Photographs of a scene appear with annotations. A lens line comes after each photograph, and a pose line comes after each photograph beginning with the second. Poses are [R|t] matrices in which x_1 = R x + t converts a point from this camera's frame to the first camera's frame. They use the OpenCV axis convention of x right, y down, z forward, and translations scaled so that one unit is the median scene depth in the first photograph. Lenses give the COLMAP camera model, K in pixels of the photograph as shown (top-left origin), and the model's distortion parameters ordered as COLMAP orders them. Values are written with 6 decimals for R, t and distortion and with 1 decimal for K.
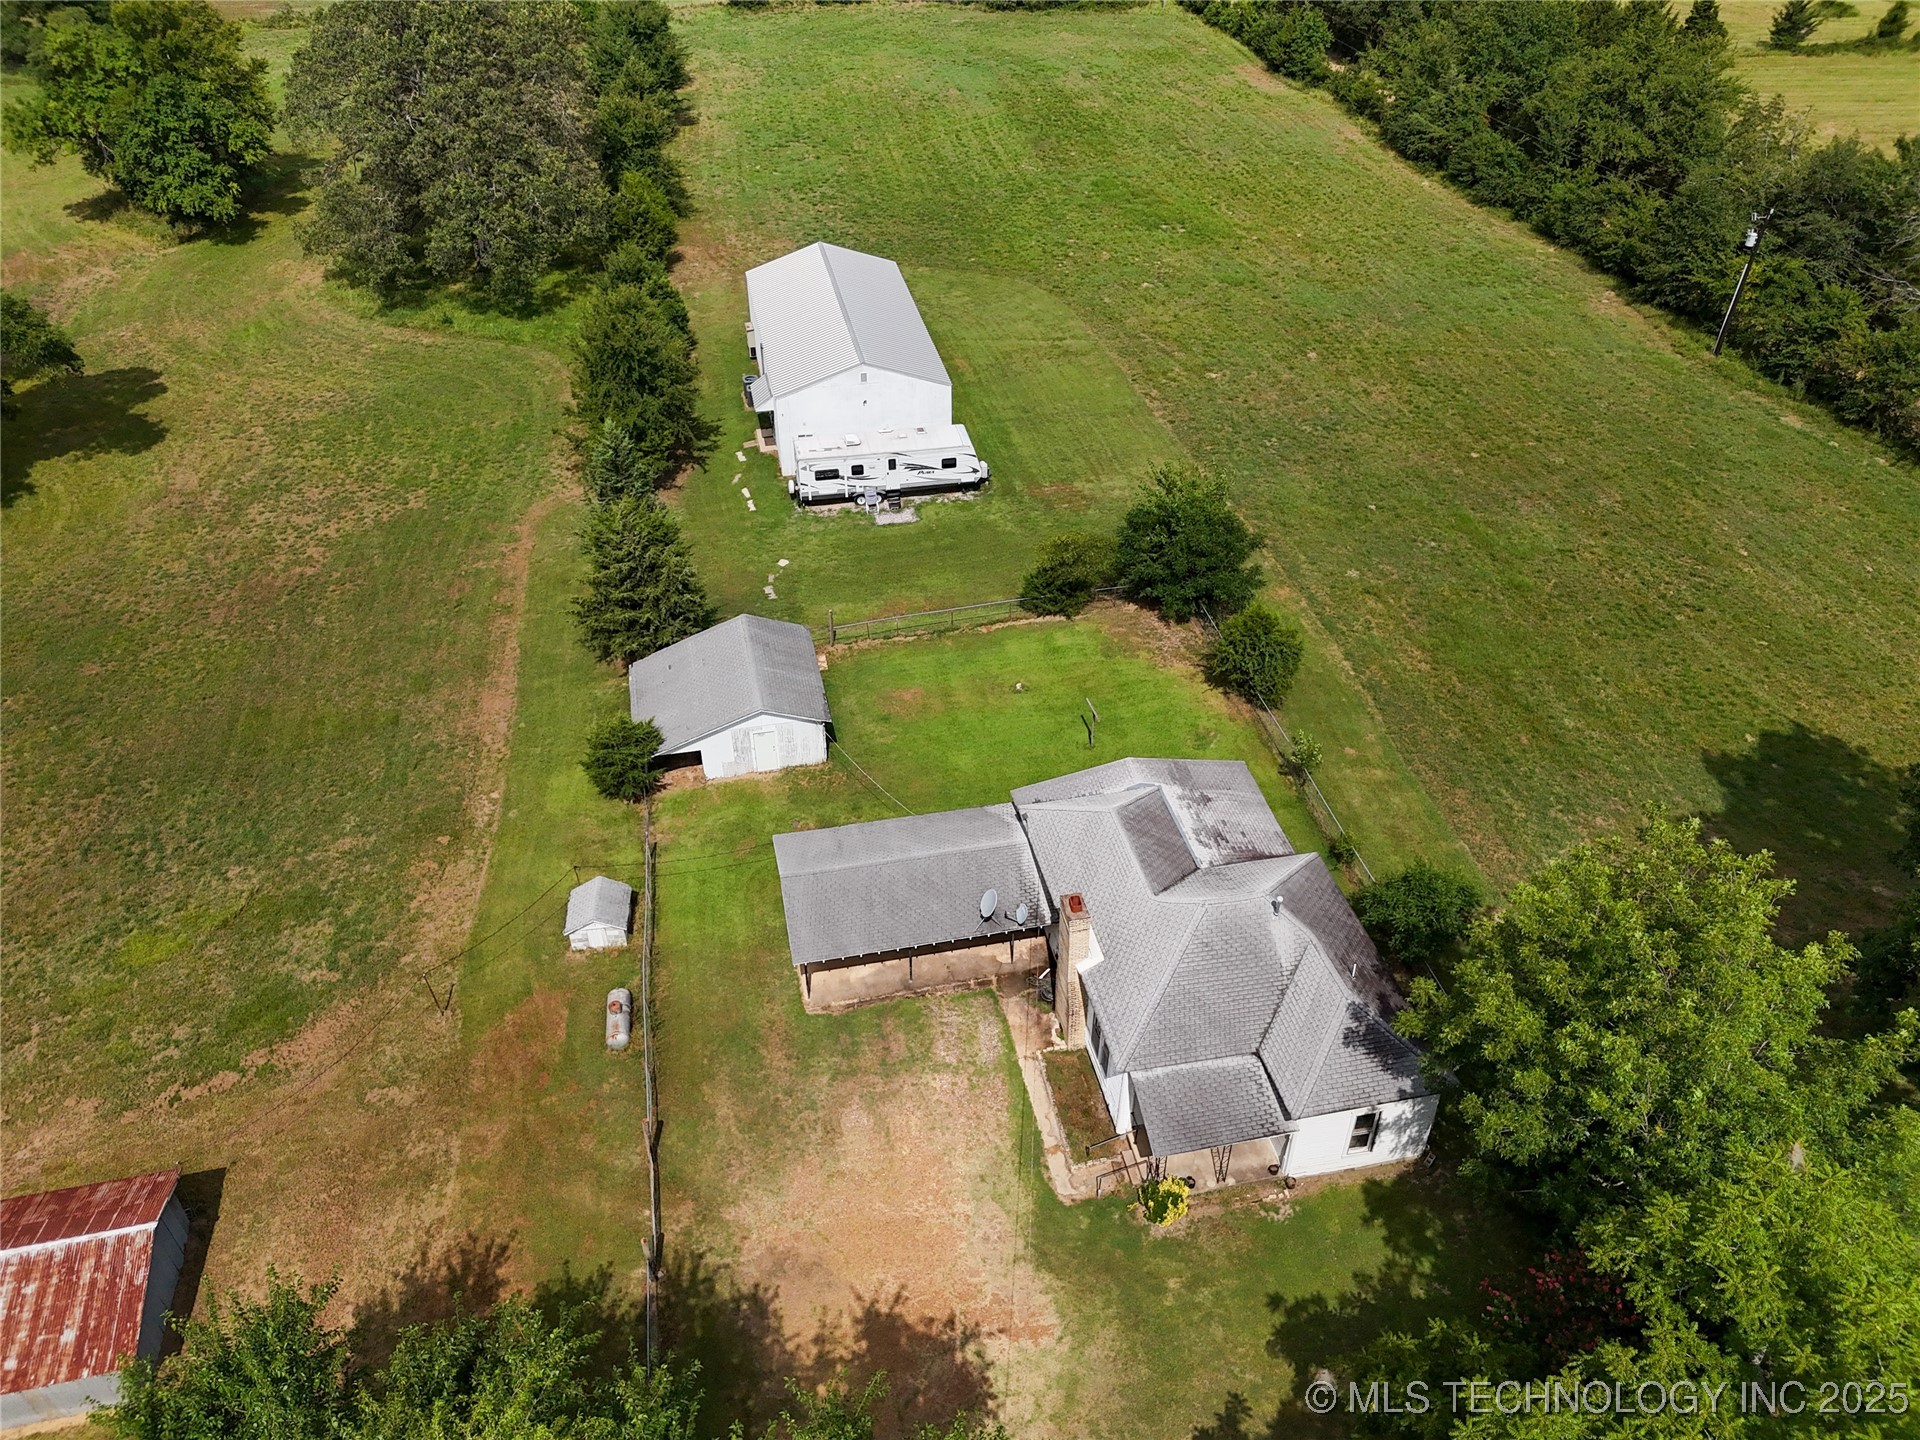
lens RADIAL K [[1415.8, 0, 961.8], [0, 1415.8, 713.9], [0, 0, 1]] dist [0.061224, -0.058222]
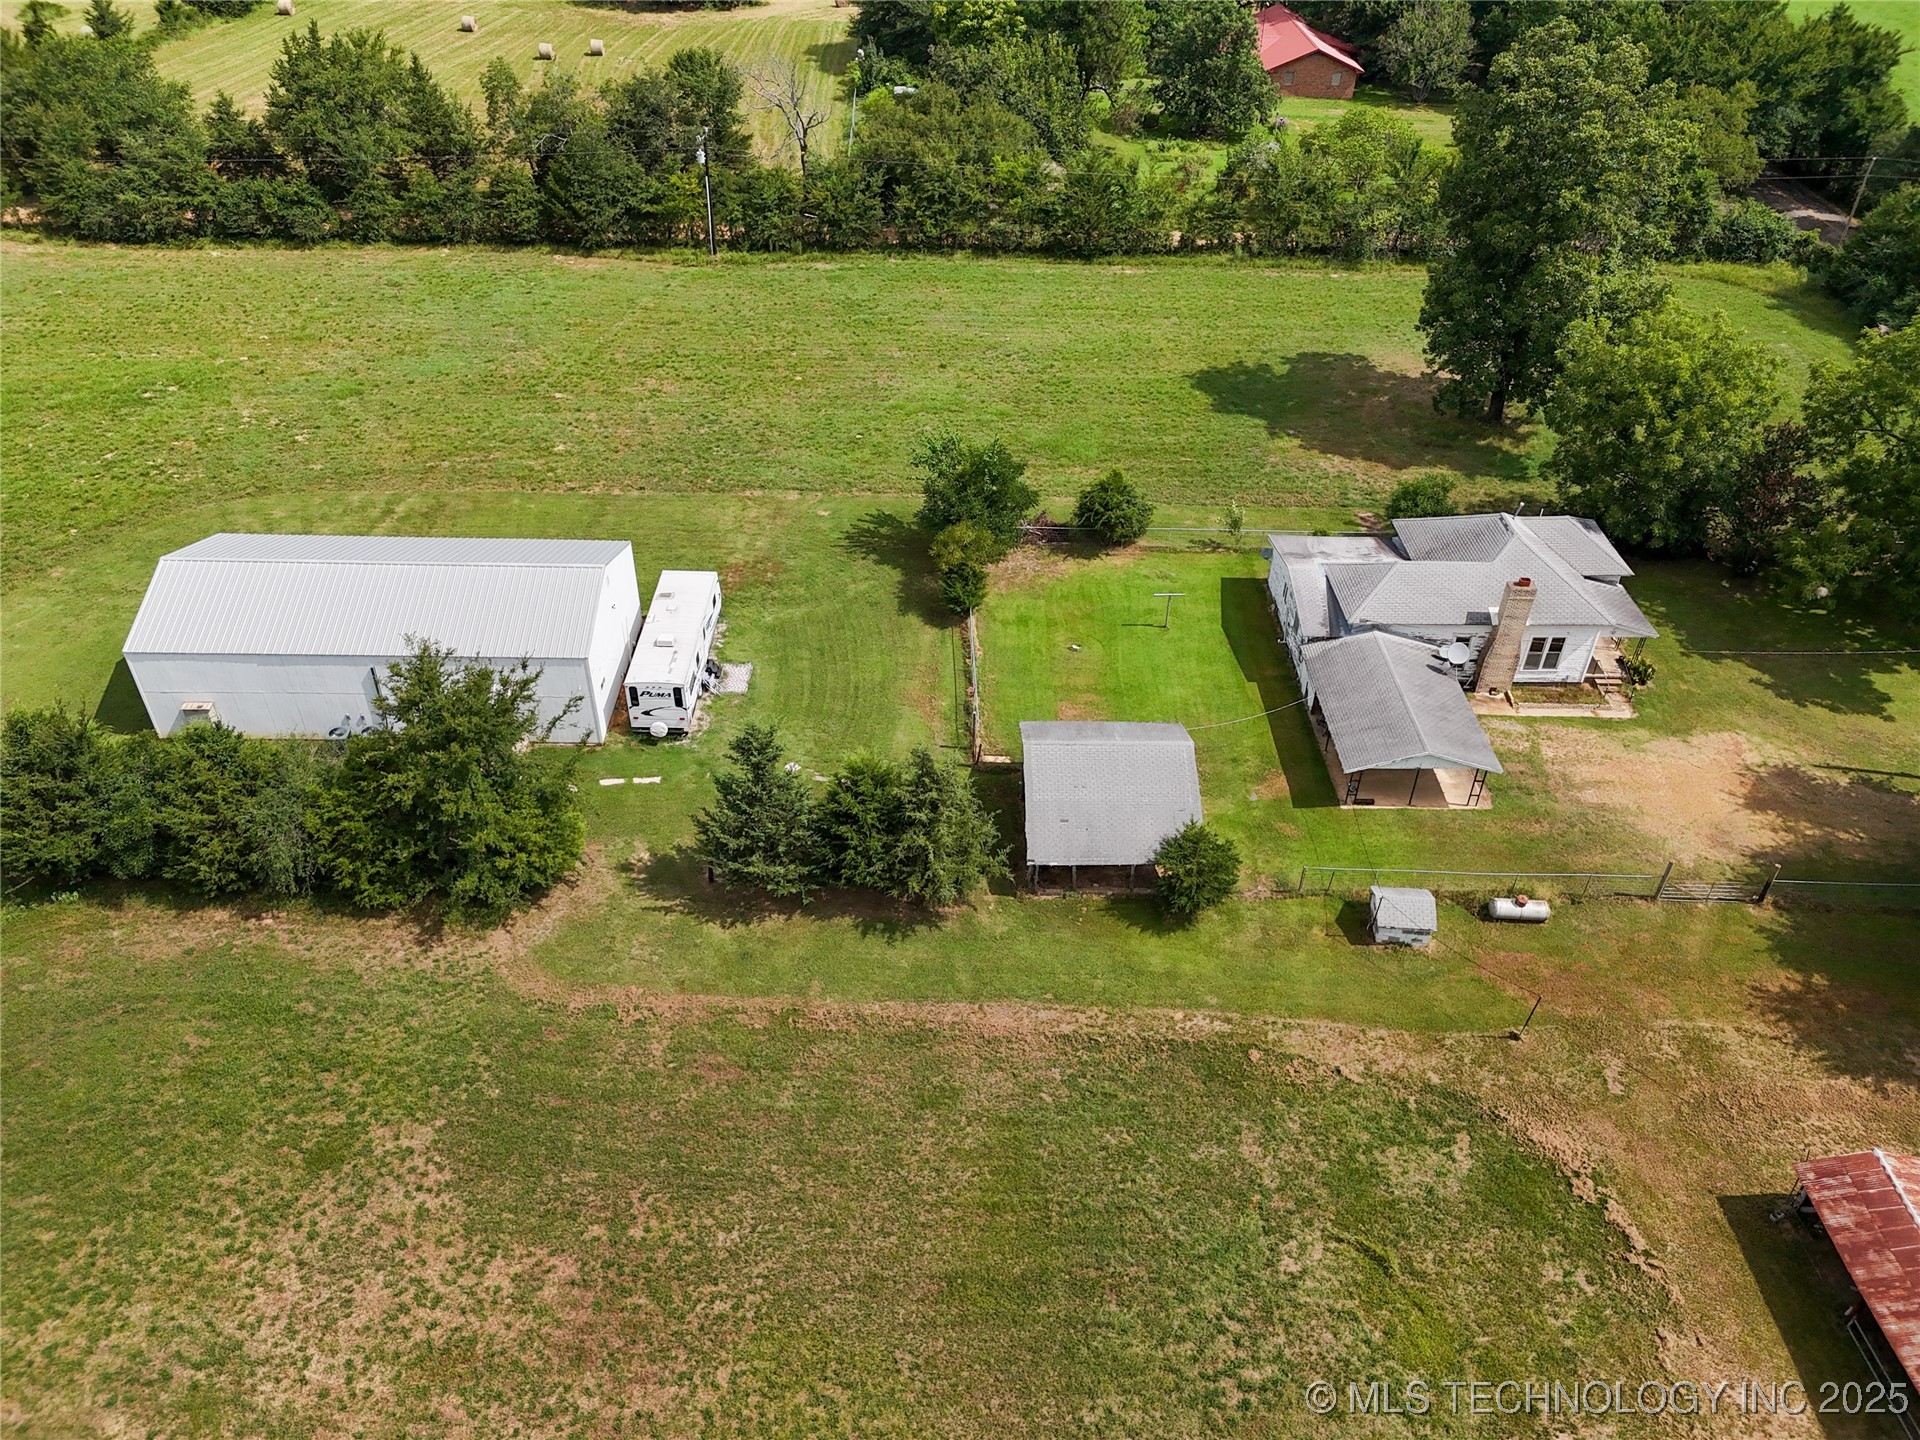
lens RADIAL K [[1415.8, 0, 961.8], [0, 1415.8, 713.9], [0, 0, 1]] dist [0.061224, -0.058222]
pose [[0.198073, -0.593432, 0.780132, -0.849069], [0.579176, 0.712957, 0.395282, -0.460105], [-0.790773, 0.373539, 0.484919, 0.551001]]
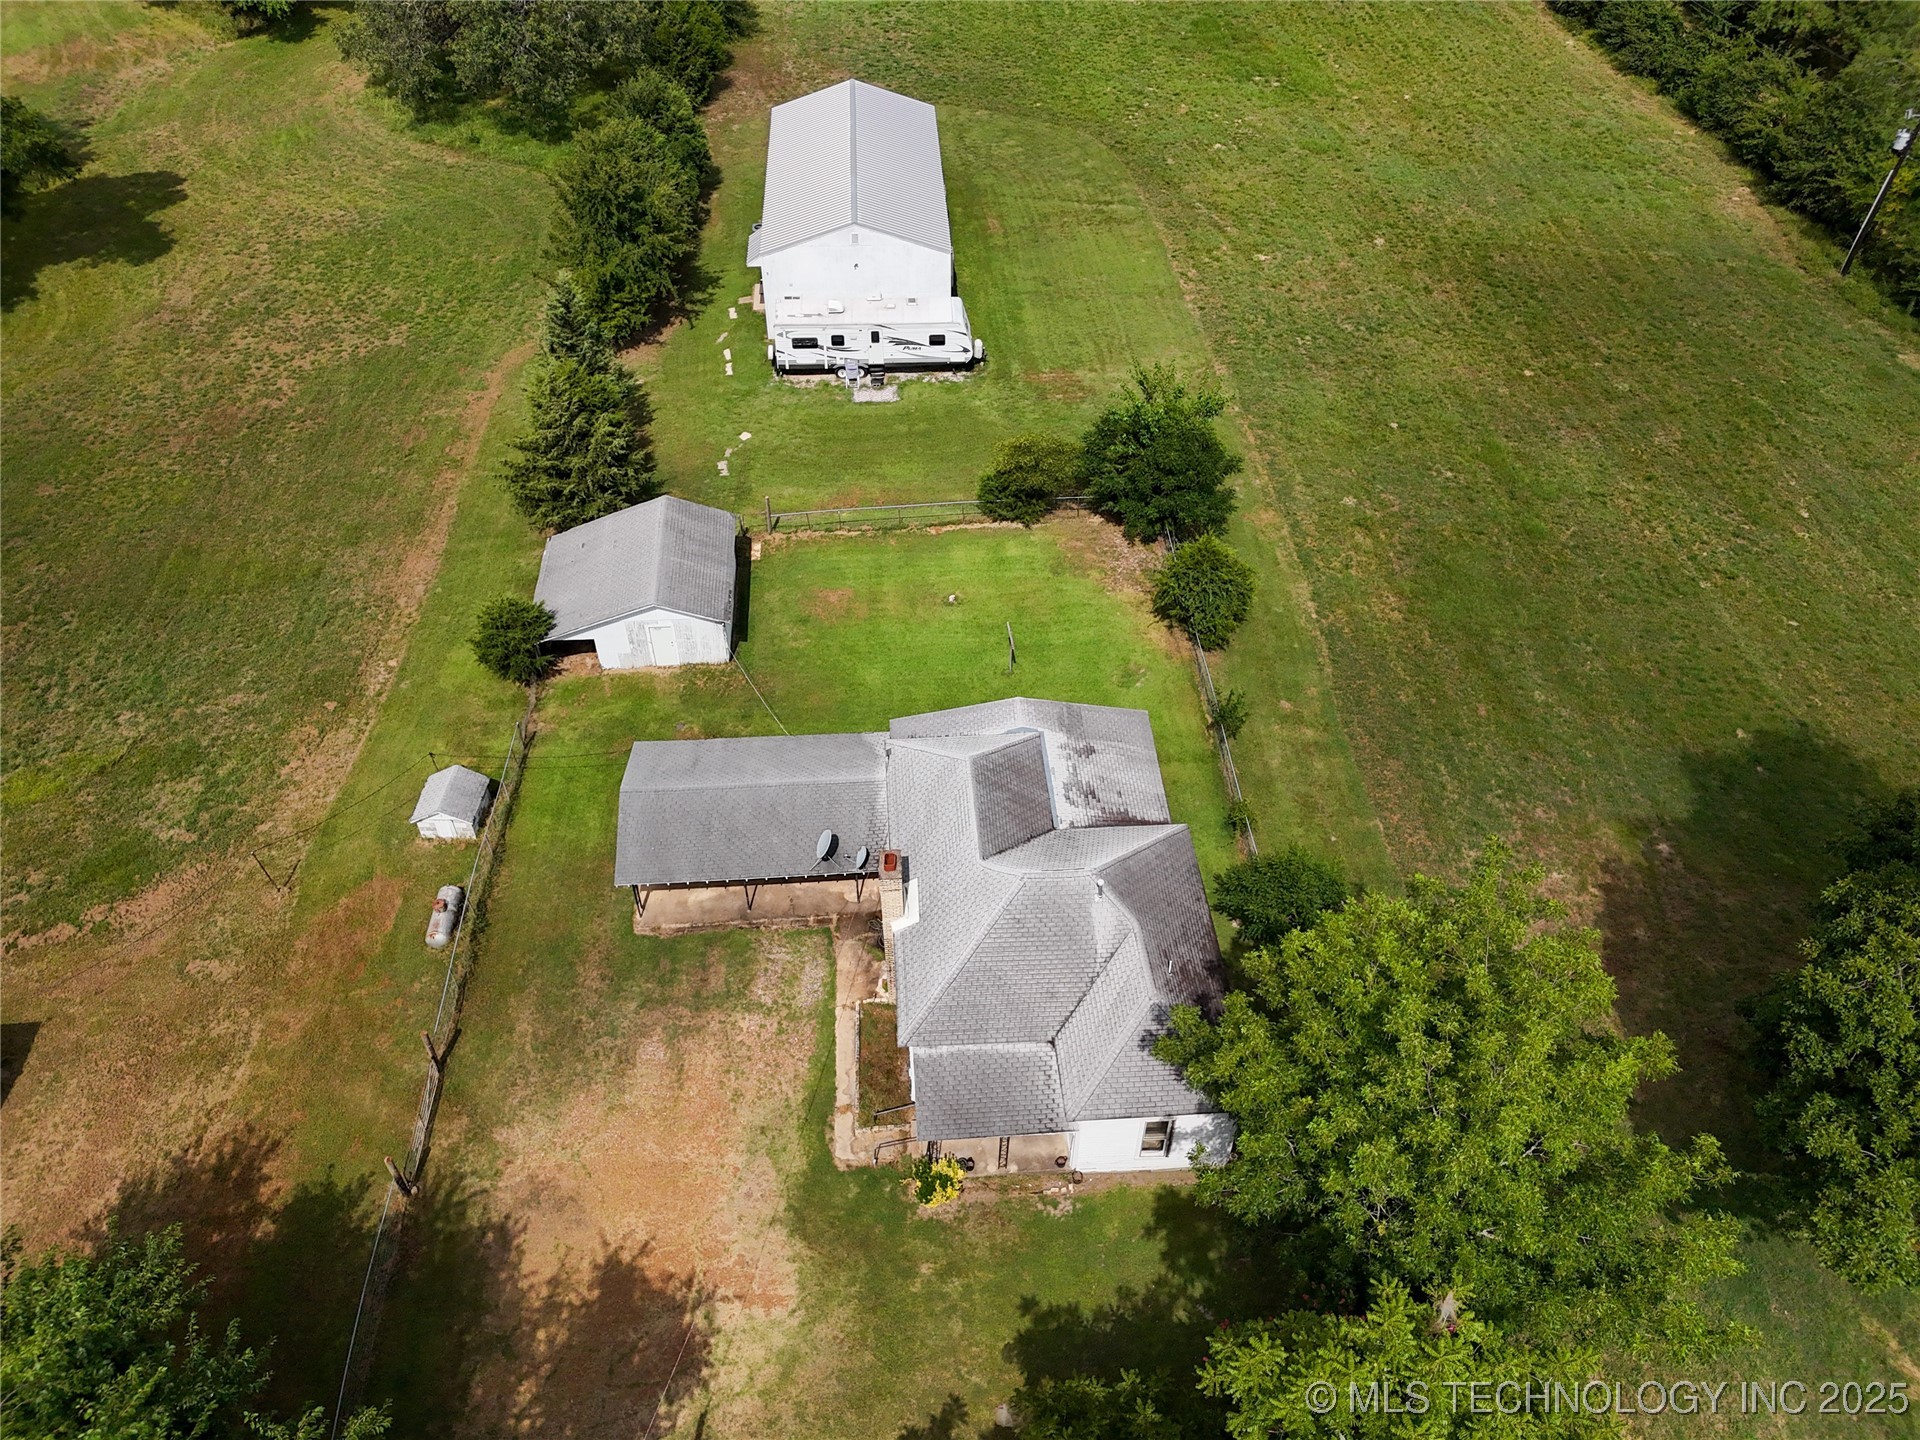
lens RADIAL K [[1415.8, 0, 961.8], [0, 1415.8, 713.9], [0, 0, 1]] dist [0.061224, -0.058222]
pose [[0.990240, 0.101434, -0.095578, 0.143078], [-0.090021, 0.989046, 0.116983, -0.053111], [0.106397, -0.107237, 0.988524, 0.060926]]
